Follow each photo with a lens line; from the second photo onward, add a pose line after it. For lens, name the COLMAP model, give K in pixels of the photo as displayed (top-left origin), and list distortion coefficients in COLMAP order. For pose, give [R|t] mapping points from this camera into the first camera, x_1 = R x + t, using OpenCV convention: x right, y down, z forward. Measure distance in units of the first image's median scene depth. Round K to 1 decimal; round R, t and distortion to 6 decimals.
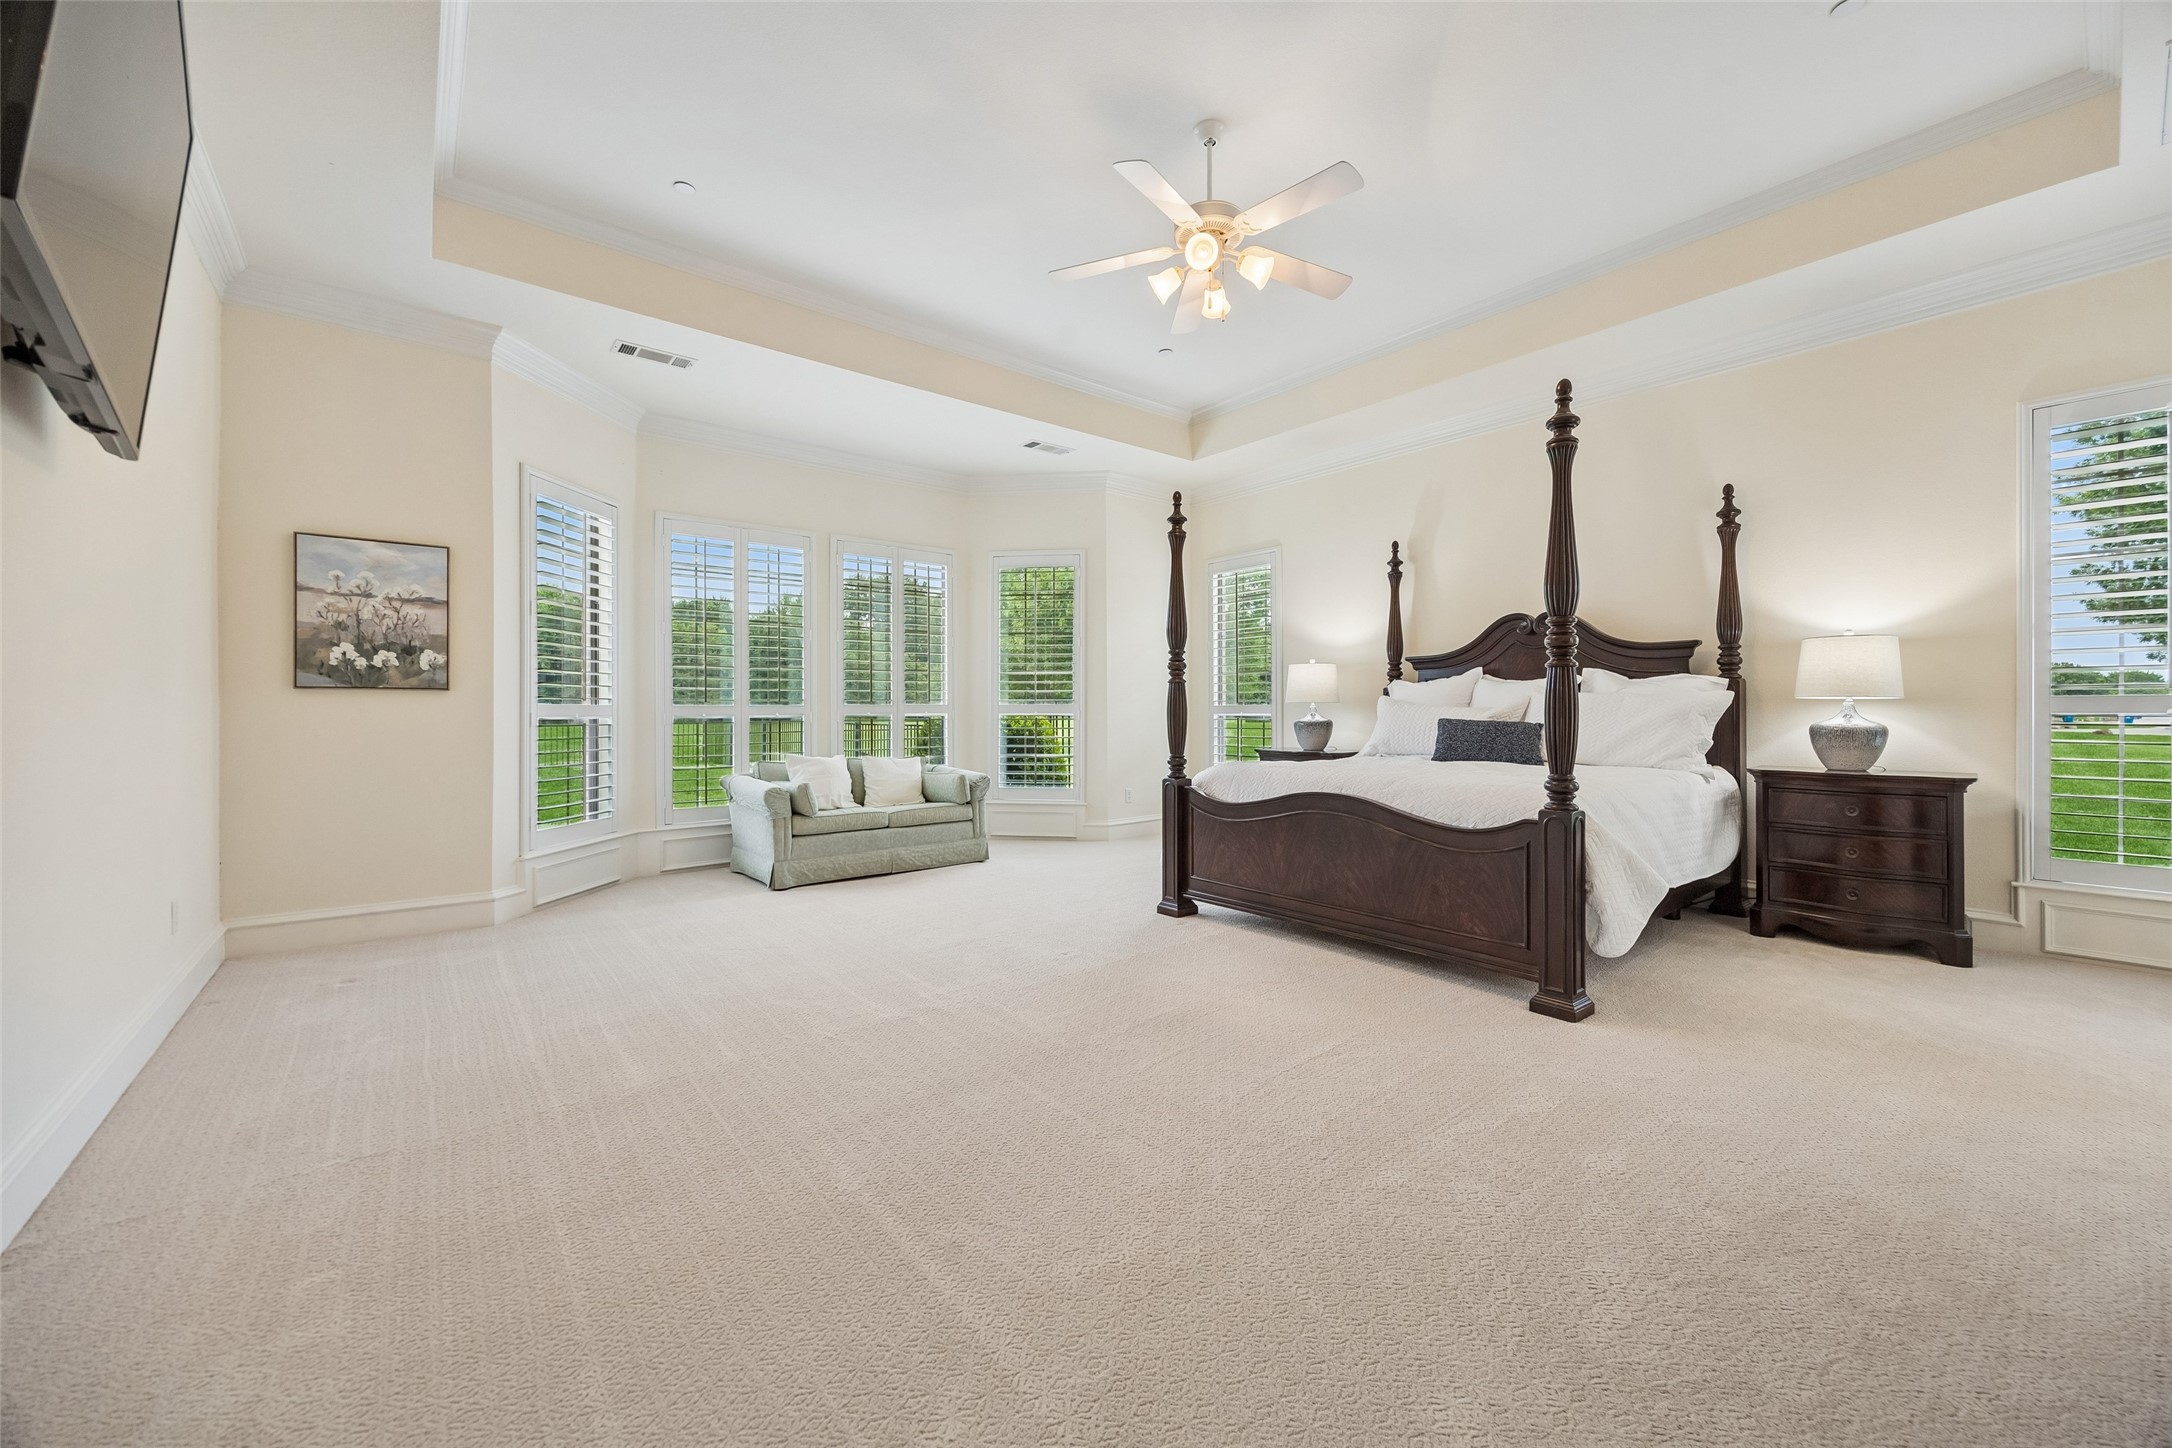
lens RADIAL K [[830.4, 0, 1096.5], [0, 830.4, 713.6], [0, 0, 1]] dist [0.000338, -0.000001]
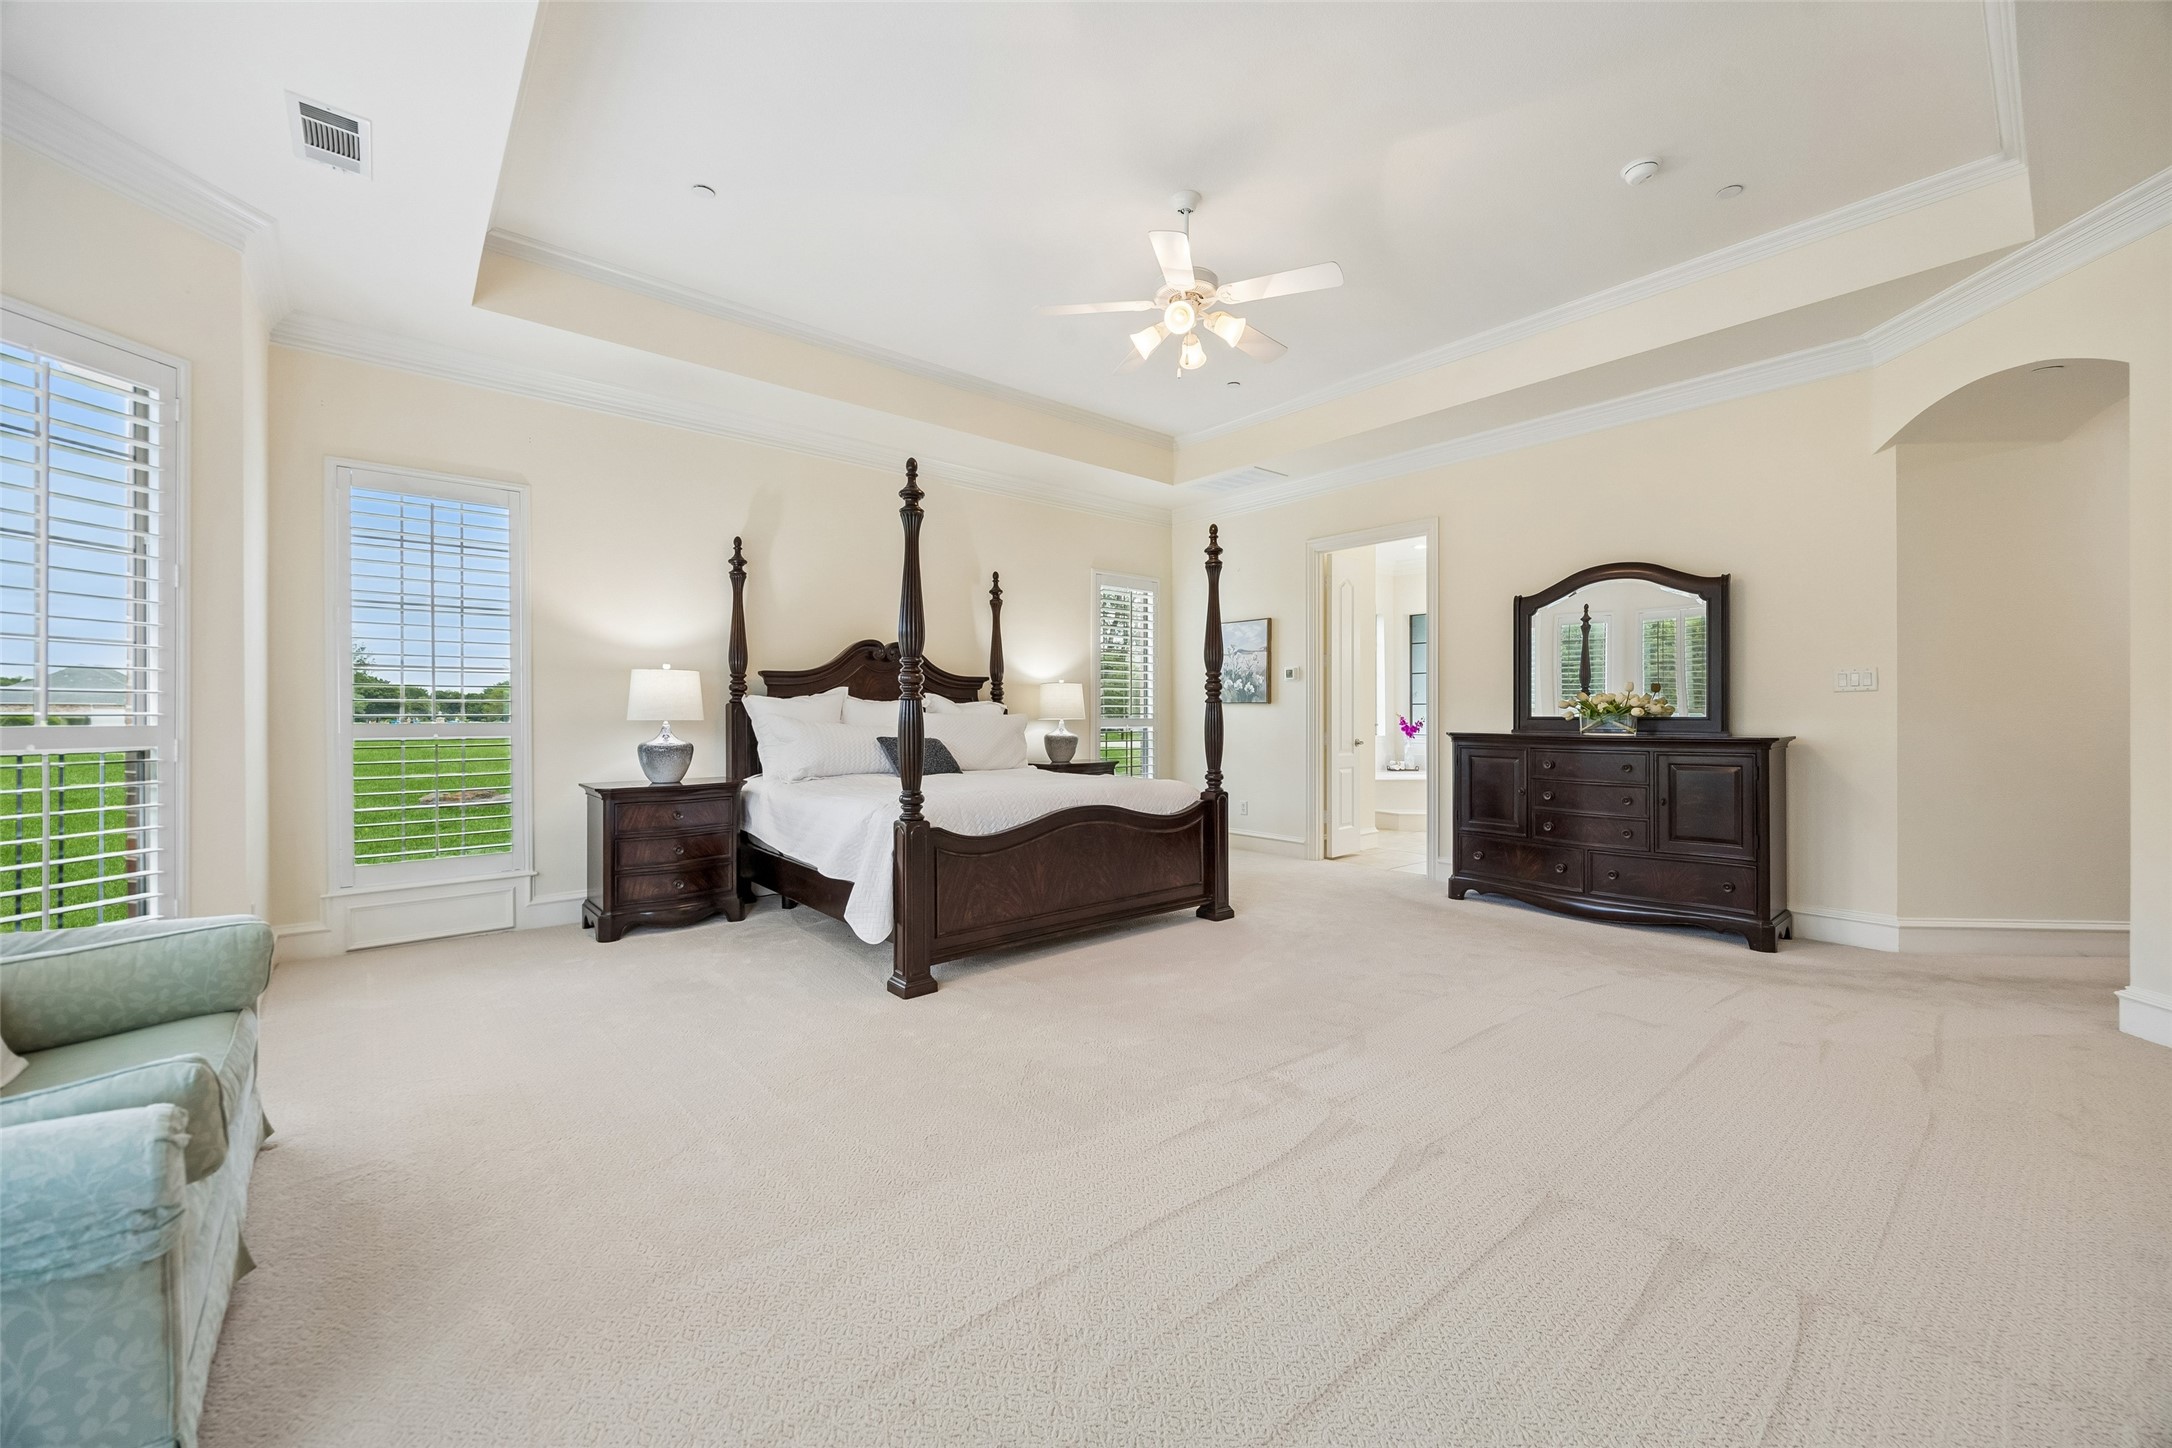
lens RADIAL K [[840.9, 0, 1100.1], [0, 840.9, 722.8], [0, 0, 1]] dist [0.000898, -0.000031]
pose [[-0.030876, 0.002356, 0.999520, -0.750074], [0.010401, 0.999944, -0.002036, -0.008388], [-0.999469, 0.010334, -0.030899, 0.915522]]
